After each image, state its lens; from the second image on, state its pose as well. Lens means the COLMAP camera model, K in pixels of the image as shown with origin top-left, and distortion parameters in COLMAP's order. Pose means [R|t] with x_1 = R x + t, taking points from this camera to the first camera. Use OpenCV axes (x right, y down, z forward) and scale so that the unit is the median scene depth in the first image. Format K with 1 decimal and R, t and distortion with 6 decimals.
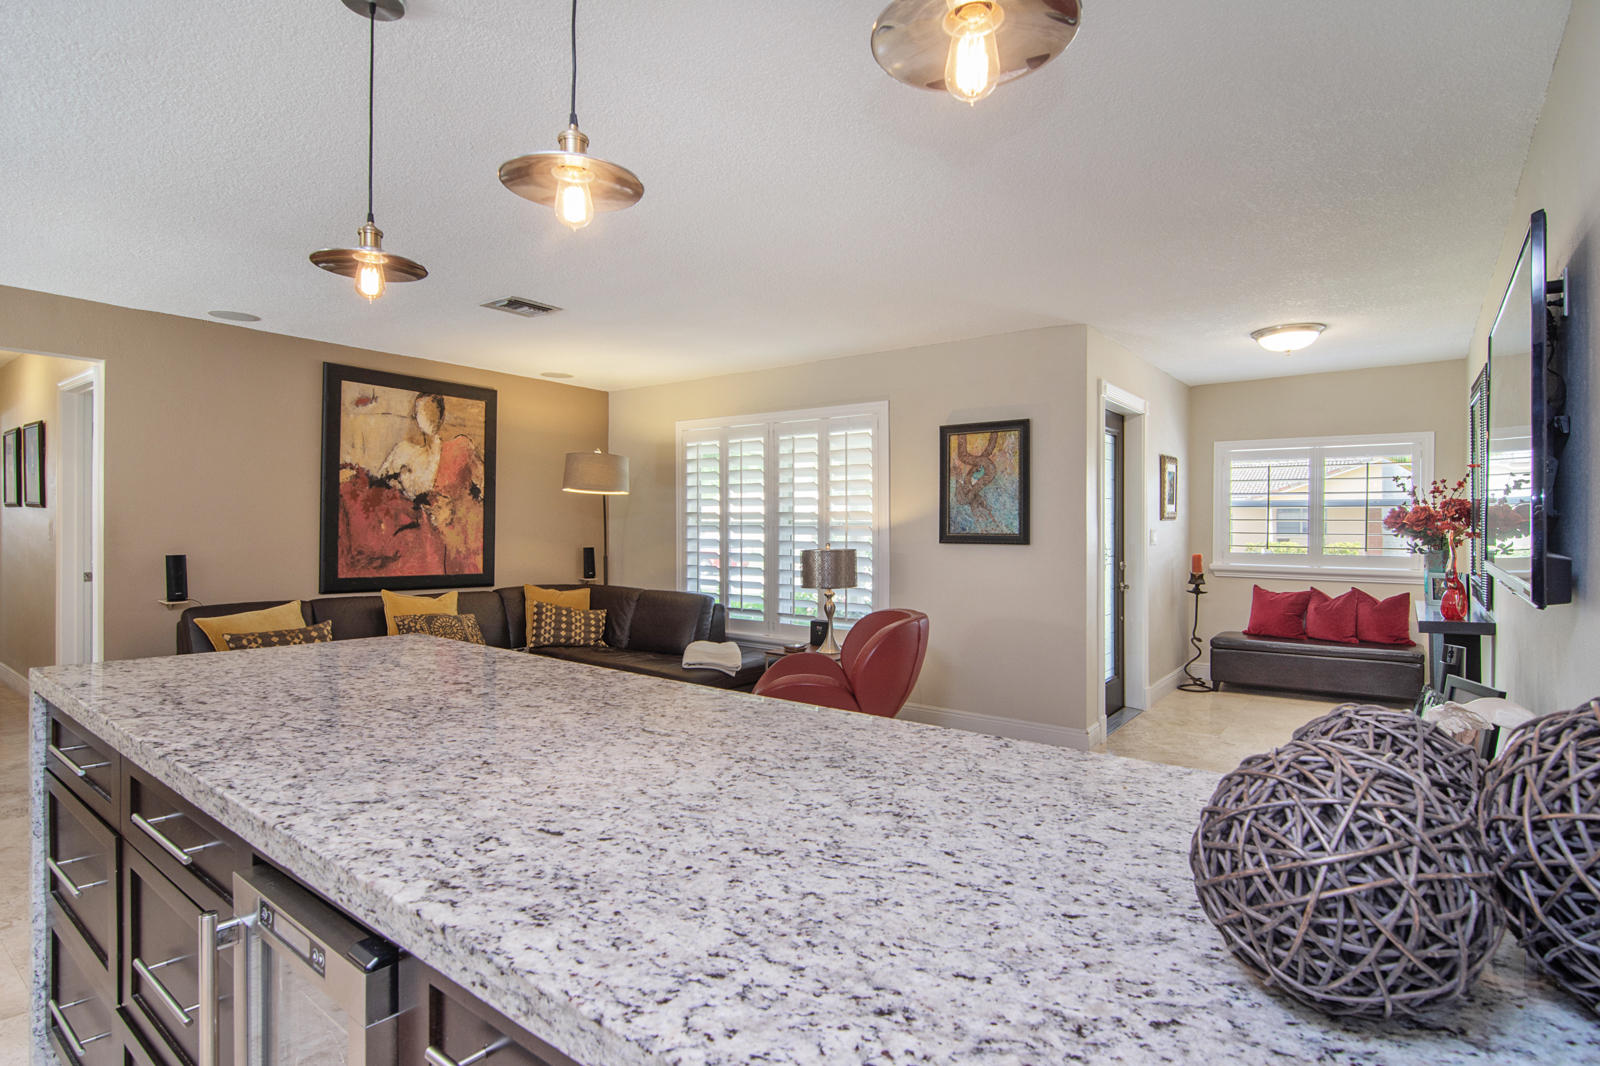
lens RADIAL K [[827.3, 0, 795.0], [0, 827.3, 535.1], [0, 0, 1]] dist [-0.013746, -0.006140]
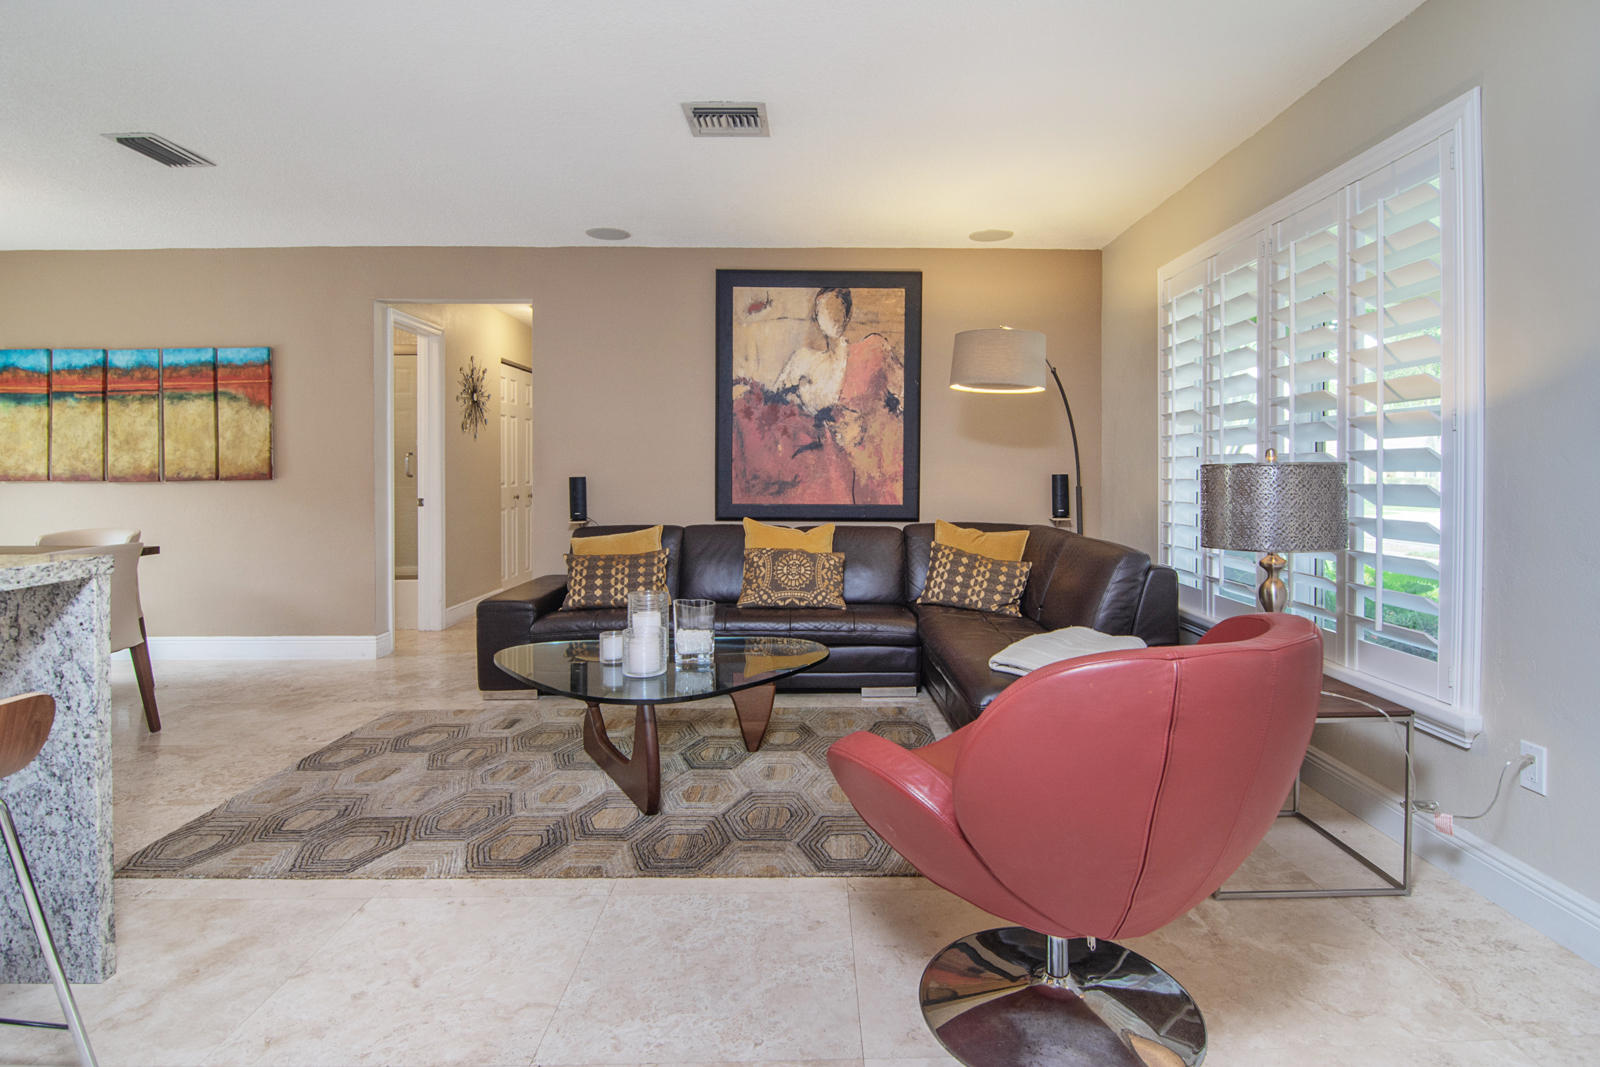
lens RADIAL K [[827.3, 0, 840.7], [0, 827.3, 490.0], [0, 0, 1]] dist [-0.013746, -0.006140]
pose [[0.626972, 0.007661, -0.779004, 0.223776], [-0.005681, 0.999970, 0.005261, 0.029795], [0.779021, 0.001127, 0.626996, 0.481642]]
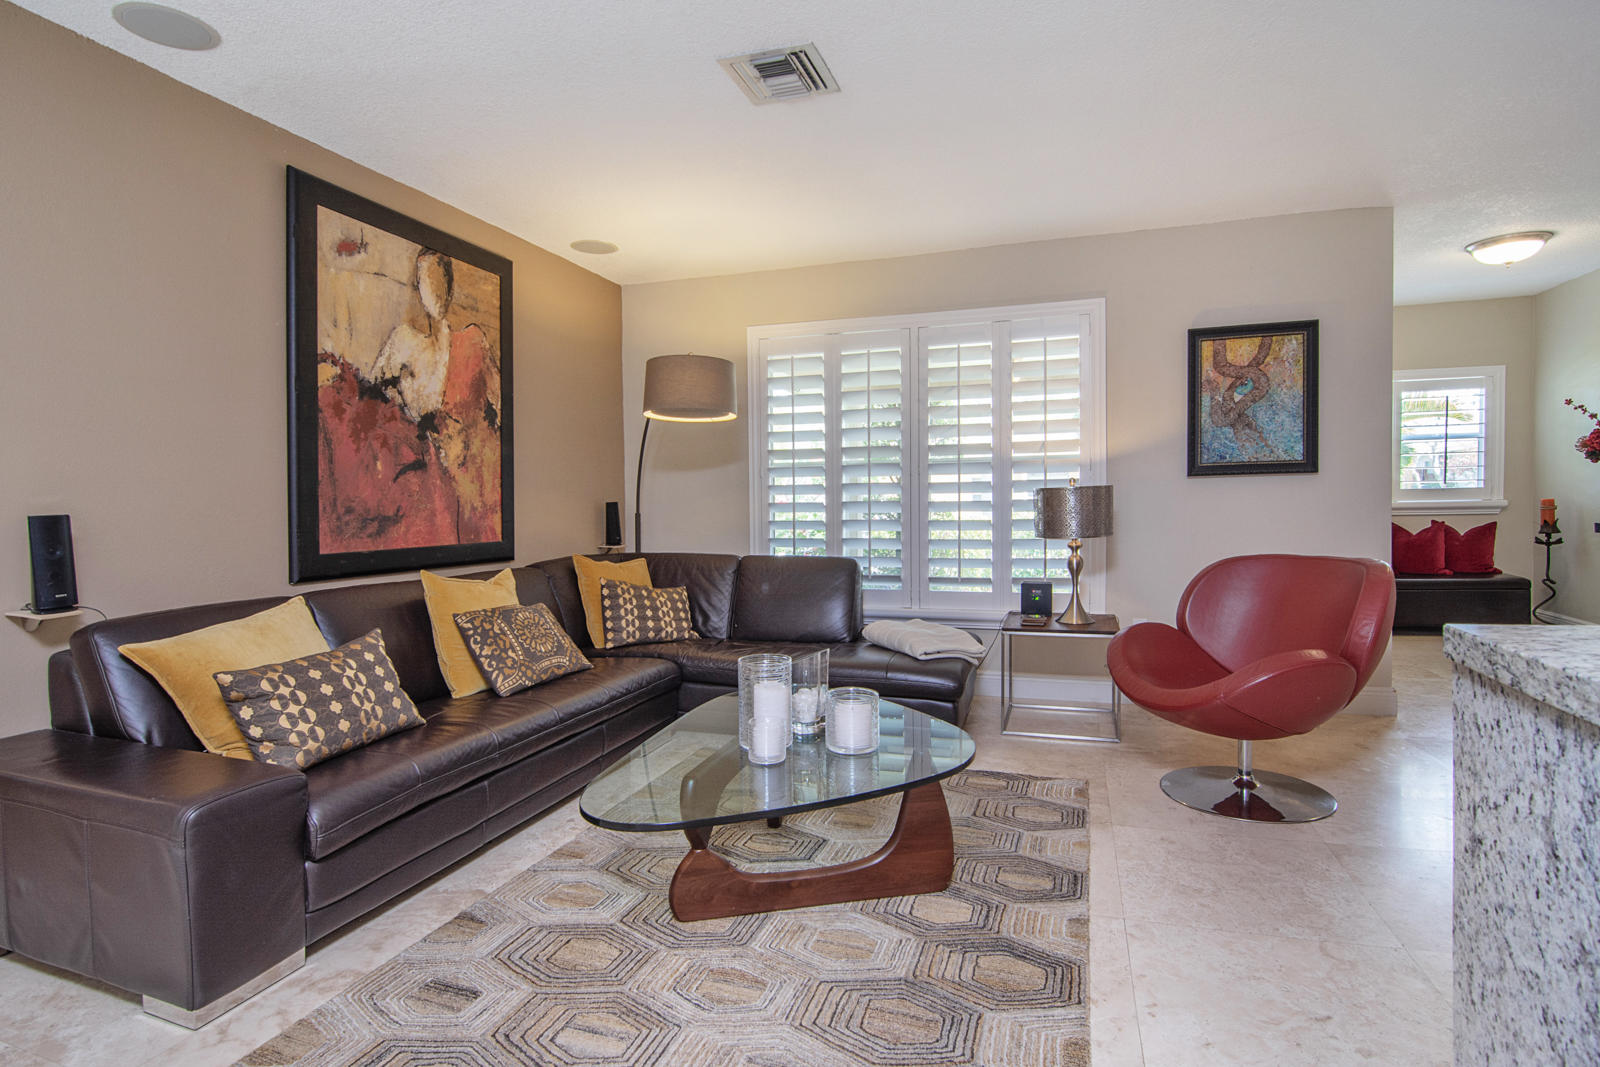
lens RADIAL K [[827.3, 0, 790.0], [0, 827.3, 517.9], [0, 0, 1]] dist [-0.013746, -0.006140]
pose [[0.942733, -0.029566, 0.332235, -0.406997], [0.026240, 0.999551, 0.014494, 0.025868], [-0.332514, -0.004946, 0.943085, 0.332846]]
